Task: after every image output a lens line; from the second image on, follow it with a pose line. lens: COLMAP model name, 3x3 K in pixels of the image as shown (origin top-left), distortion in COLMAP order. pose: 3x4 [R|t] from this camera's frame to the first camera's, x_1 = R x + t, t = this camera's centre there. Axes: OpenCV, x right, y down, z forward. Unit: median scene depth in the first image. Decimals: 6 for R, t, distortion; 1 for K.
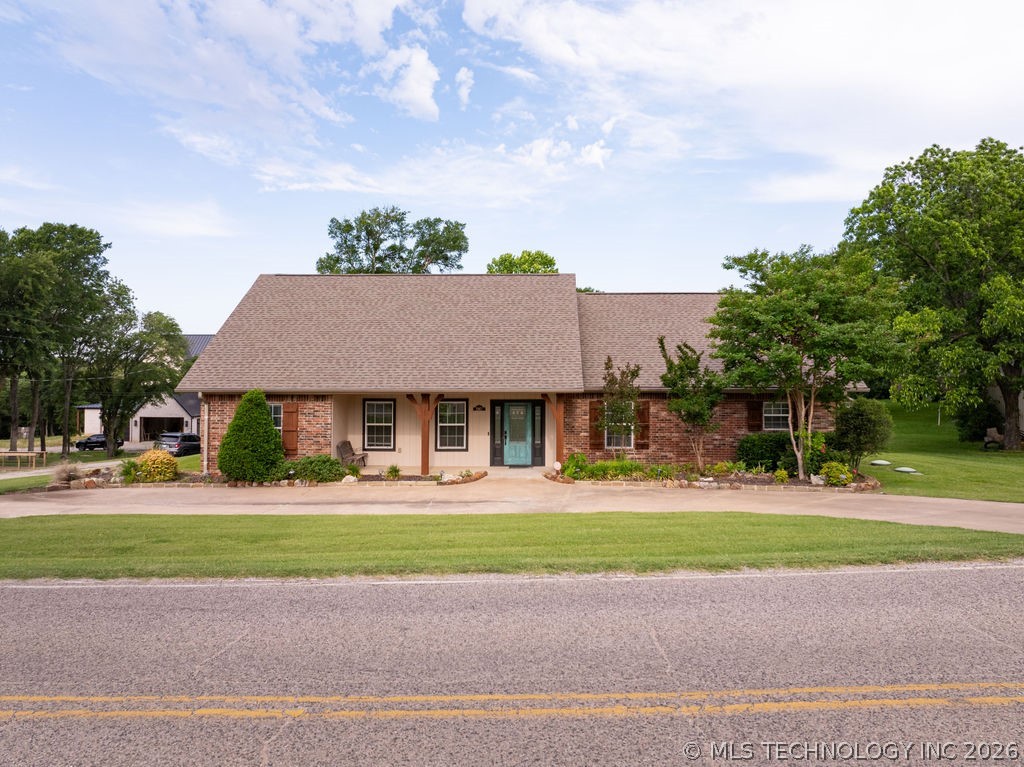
lens RADIAL K [[718.8, 0, 515.9], [0, 718.8, 385.3], [0, 0, 1]] dist [-0.054408, 0.027220]
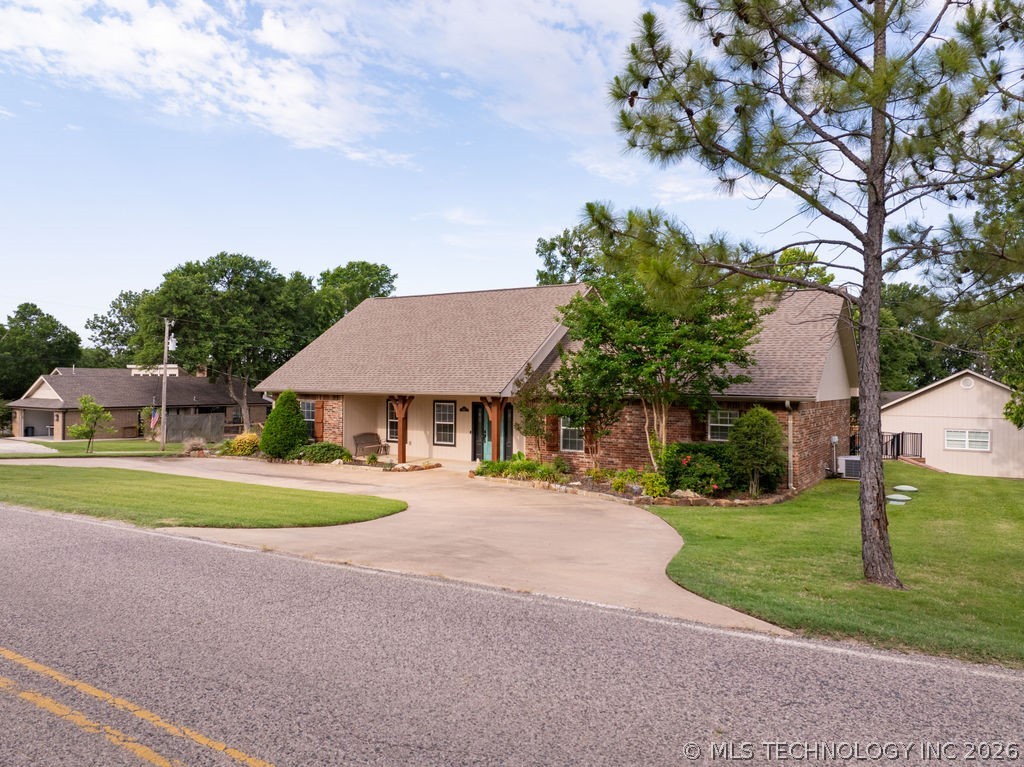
lens RADIAL K [[718.8, 0, 515.9], [0, 718.8, 385.3], [0, 0, 1]] dist [-0.054408, 0.027220]
pose [[0.855881, 0.007148, -0.517123, 0.599984], [-0.012709, 0.999893, -0.007214, 0.001730], [0.517017, 0.012746, 0.855881, 0.078346]]
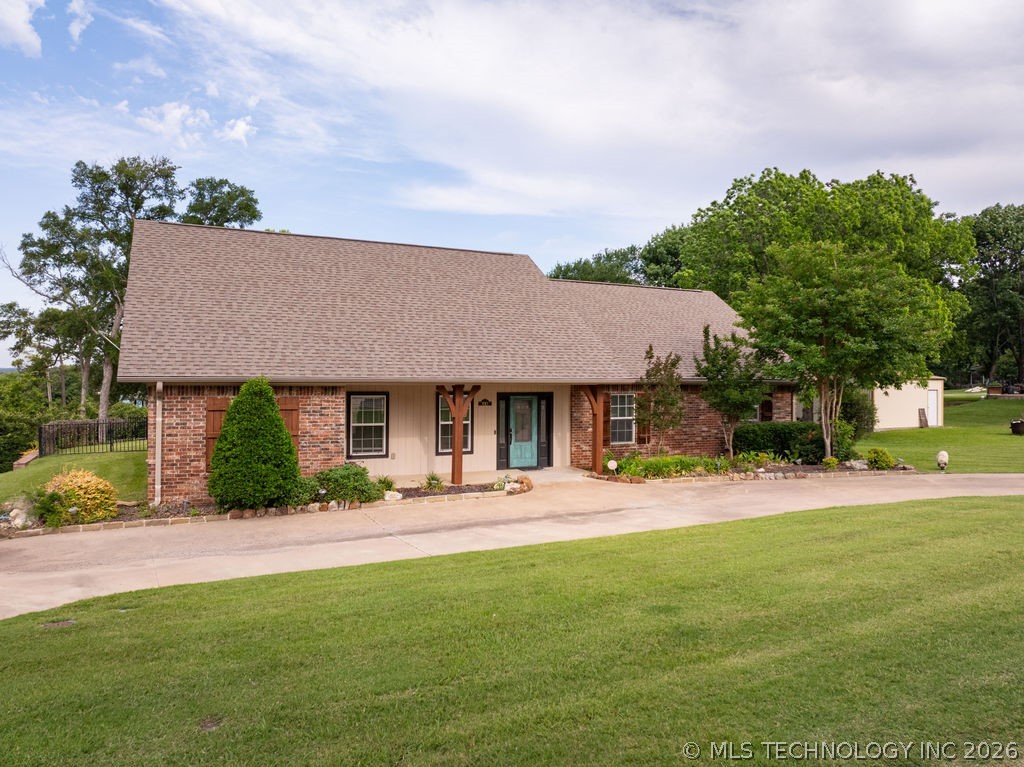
lens RADIAL K [[728.5, 0, 512.0], [0, 728.5, 383.5], [0, 0, 1]] dist [-0.009217, 0.001533]
pose [[0.889166, 0.001249, 0.457582, -0.419073], [0.000226, 0.999995, -0.003168, 0.011797], [-0.457584, 0.002921, 0.889162, 0.214124]]
